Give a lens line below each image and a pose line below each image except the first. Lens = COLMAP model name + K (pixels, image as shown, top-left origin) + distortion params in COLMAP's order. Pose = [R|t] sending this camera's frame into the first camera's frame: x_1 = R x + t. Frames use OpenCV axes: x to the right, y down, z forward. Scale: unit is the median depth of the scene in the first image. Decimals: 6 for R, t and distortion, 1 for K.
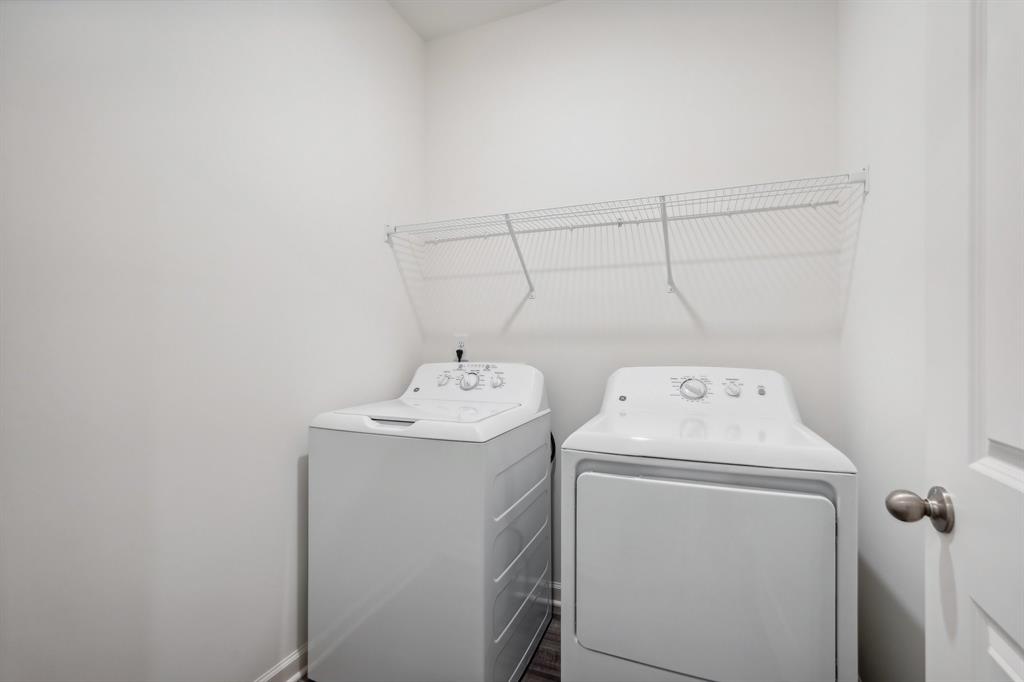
lens RADIAL K [[466.9, 0, 512.0], [0, 466.9, 341.0], [0, 0, 1]] dist [-0.003117, -0.000142]
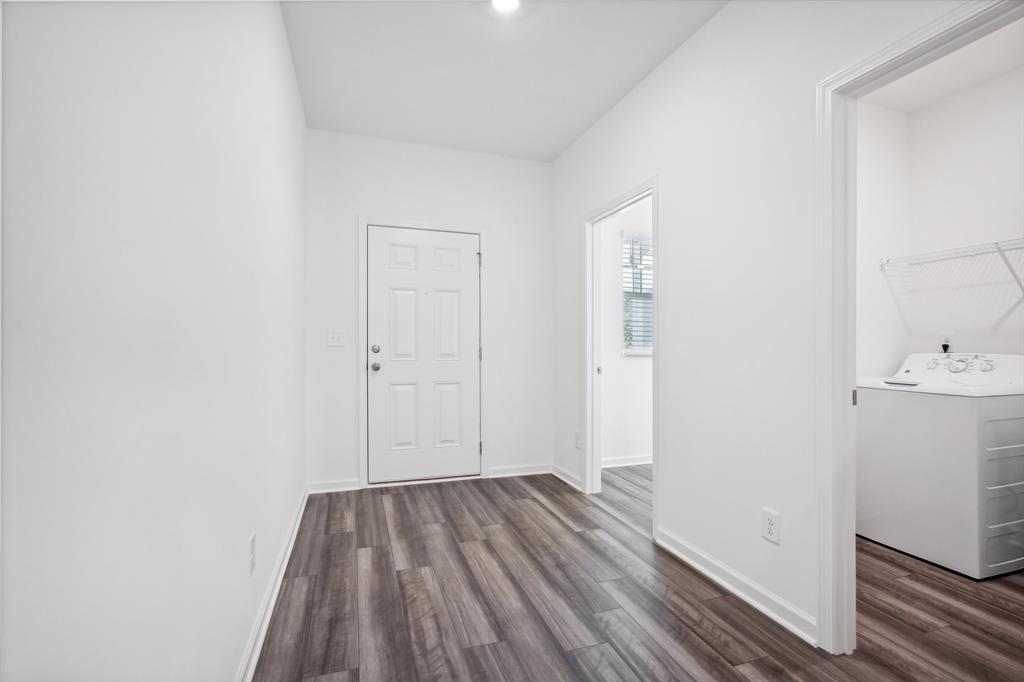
lens RADIAL K [[473.8, 0, 512.0], [0, 473.8, 341.0], [0, 0, 1]] dist [-0.002928, -0.000256]
pose [[0.679690, -0.007188, -0.733464, 0.034981], [0.003328, 0.999972, -0.006716, 0.016685], [0.733492, 0.002124, 0.679695, -0.871265]]
